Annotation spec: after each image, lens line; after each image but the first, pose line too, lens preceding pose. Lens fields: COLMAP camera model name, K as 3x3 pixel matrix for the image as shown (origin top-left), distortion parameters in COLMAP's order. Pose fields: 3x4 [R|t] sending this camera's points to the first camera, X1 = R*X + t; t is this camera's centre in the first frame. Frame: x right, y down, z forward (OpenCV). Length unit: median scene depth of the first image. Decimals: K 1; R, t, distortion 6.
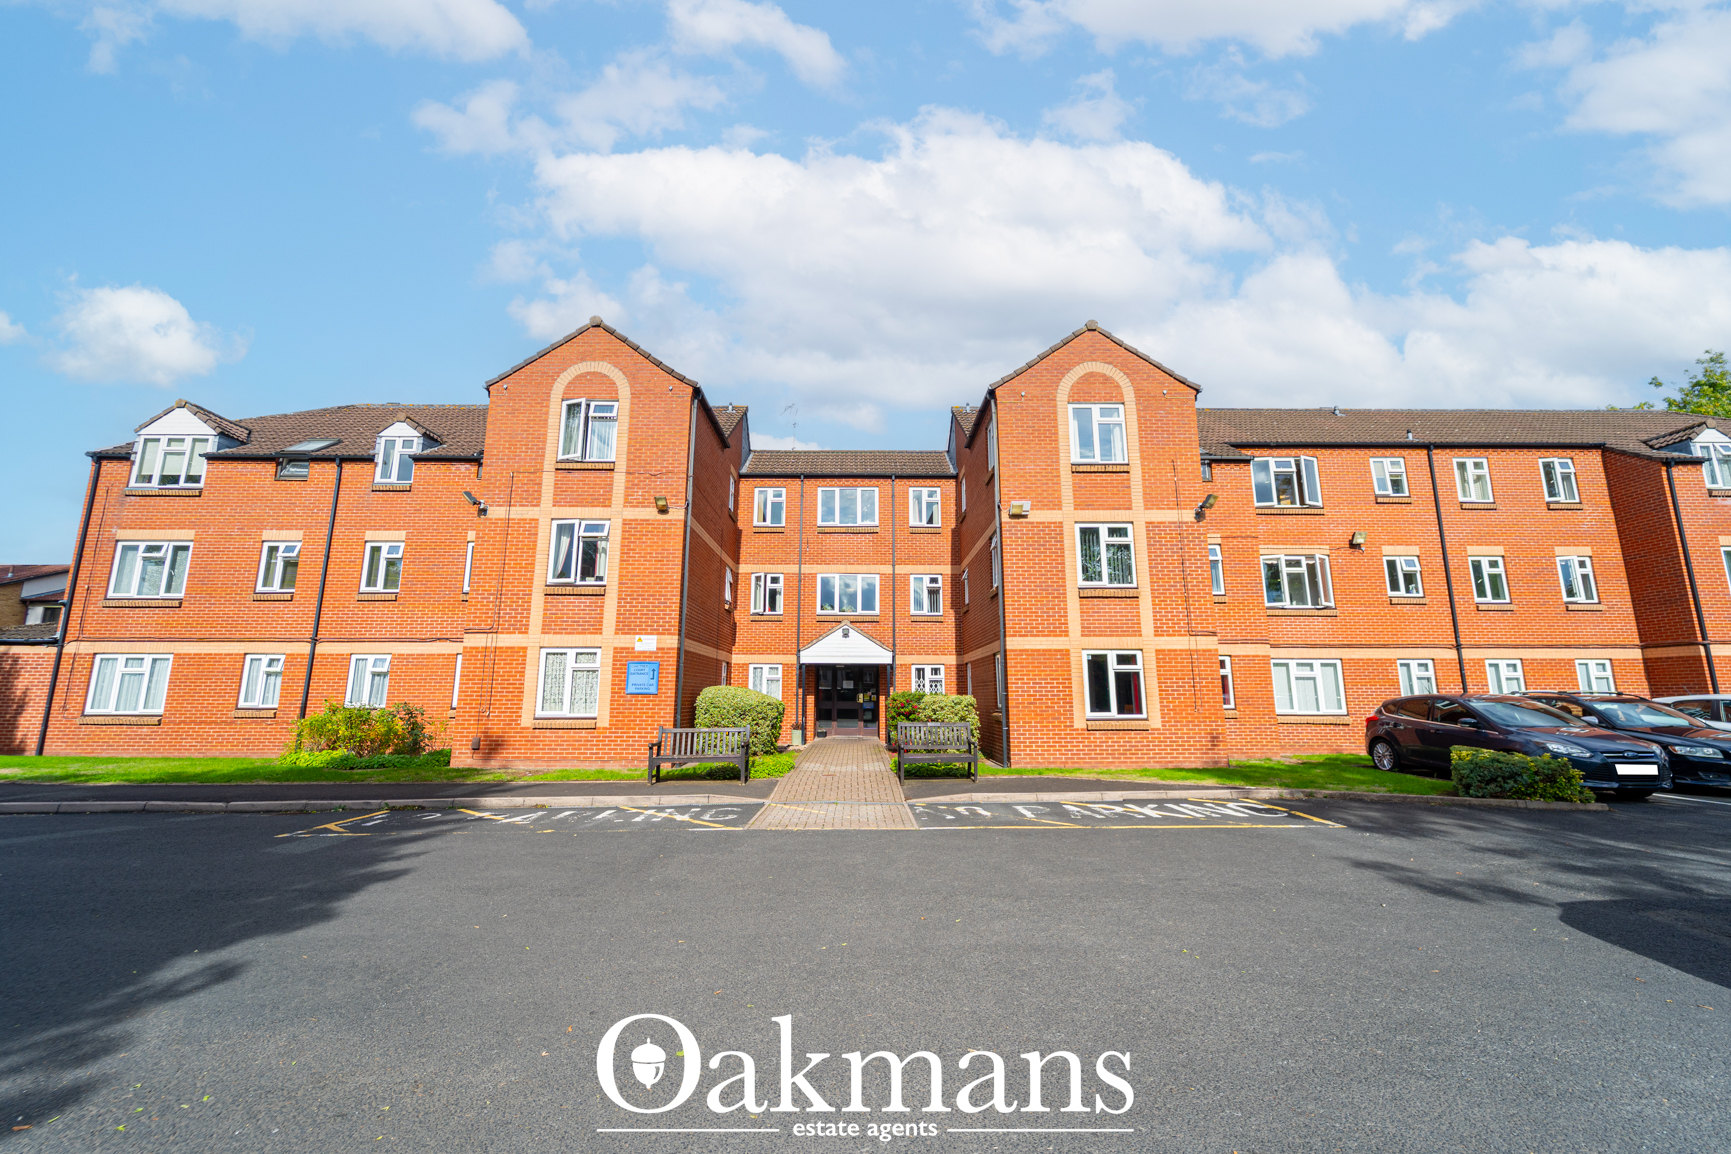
lens RADIAL K [[693.0, 0, 861.0], [0, 693.0, 573.0], [0, 0, 1]] dist [-0.000904, -0.000398]
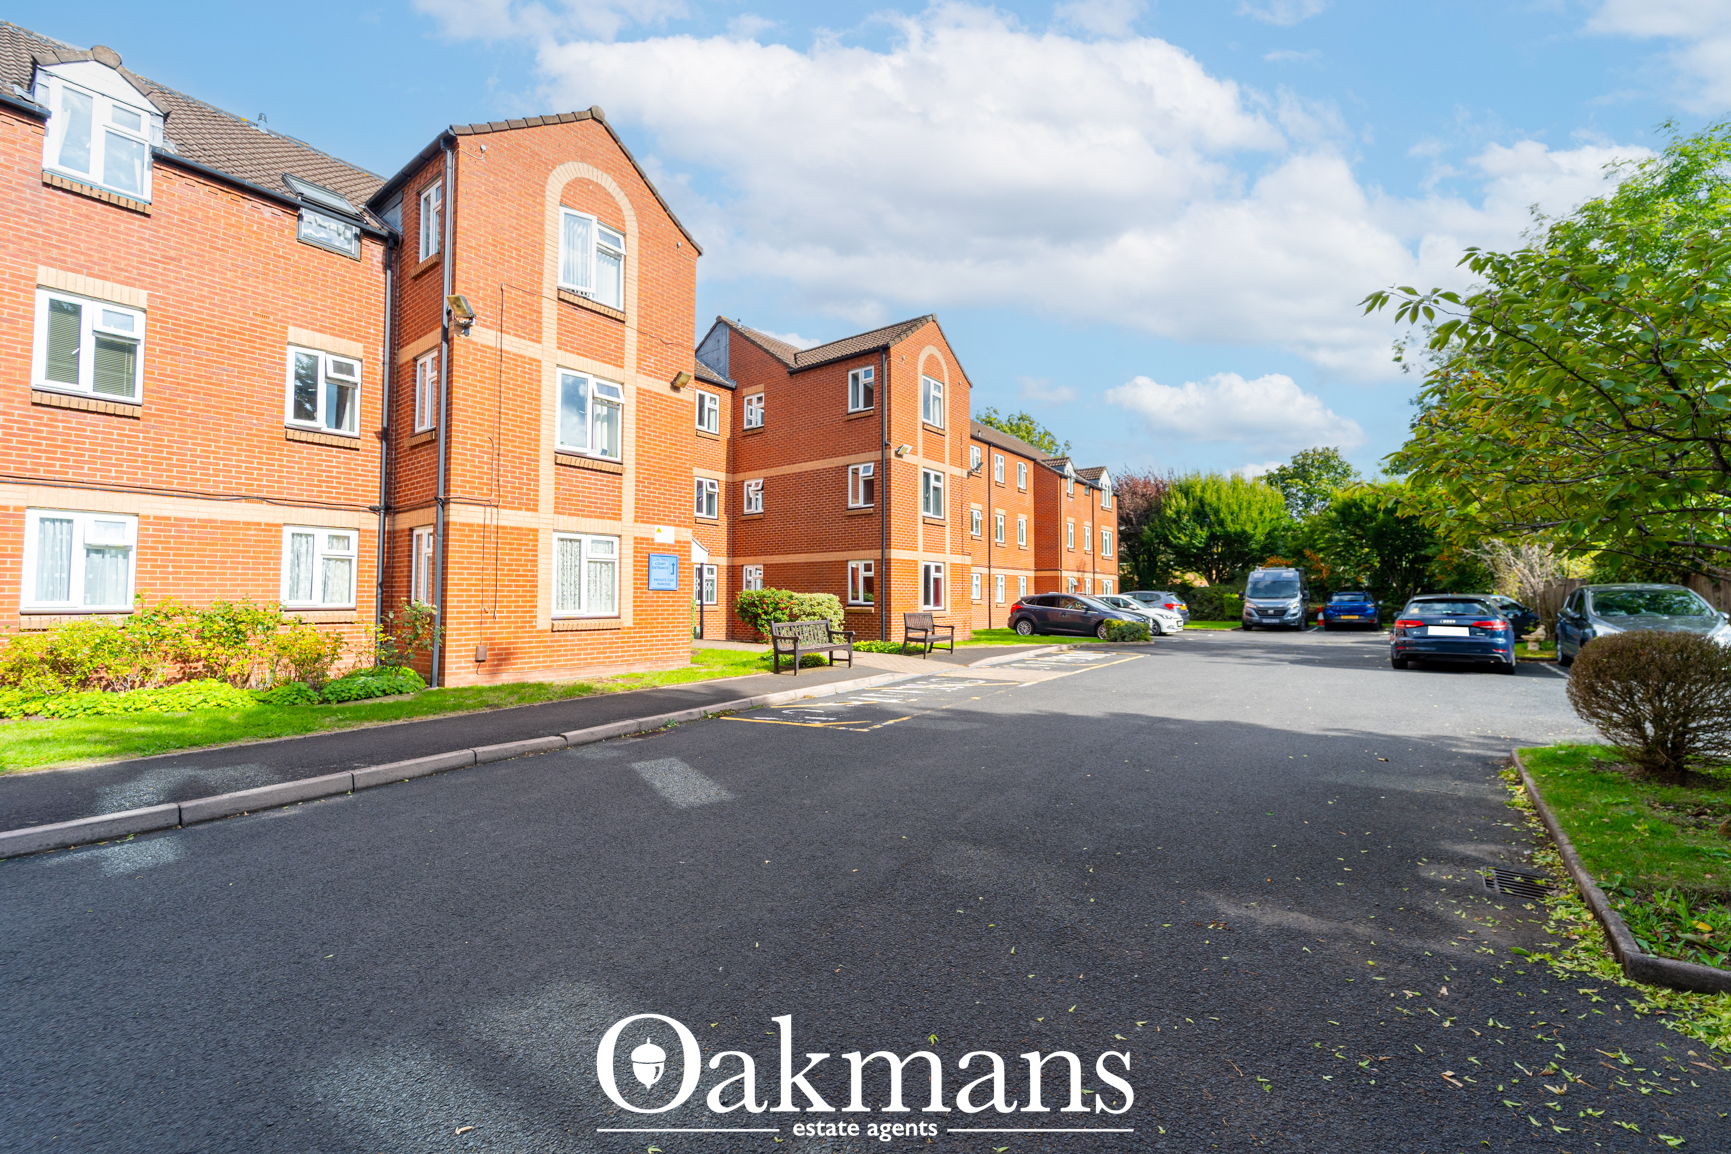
lens RADIAL K [[693.0, 0, 861.0], [0, 693.0, 573.0], [0, 0, 1]] dist [-0.000904, -0.000398]
pose [[0.628459, 0.027708, 0.777349, -0.816899], [-0.138447, 0.987393, 0.076735, 0.043930], [-0.765422, -0.155847, 0.624372, 0.221670]]
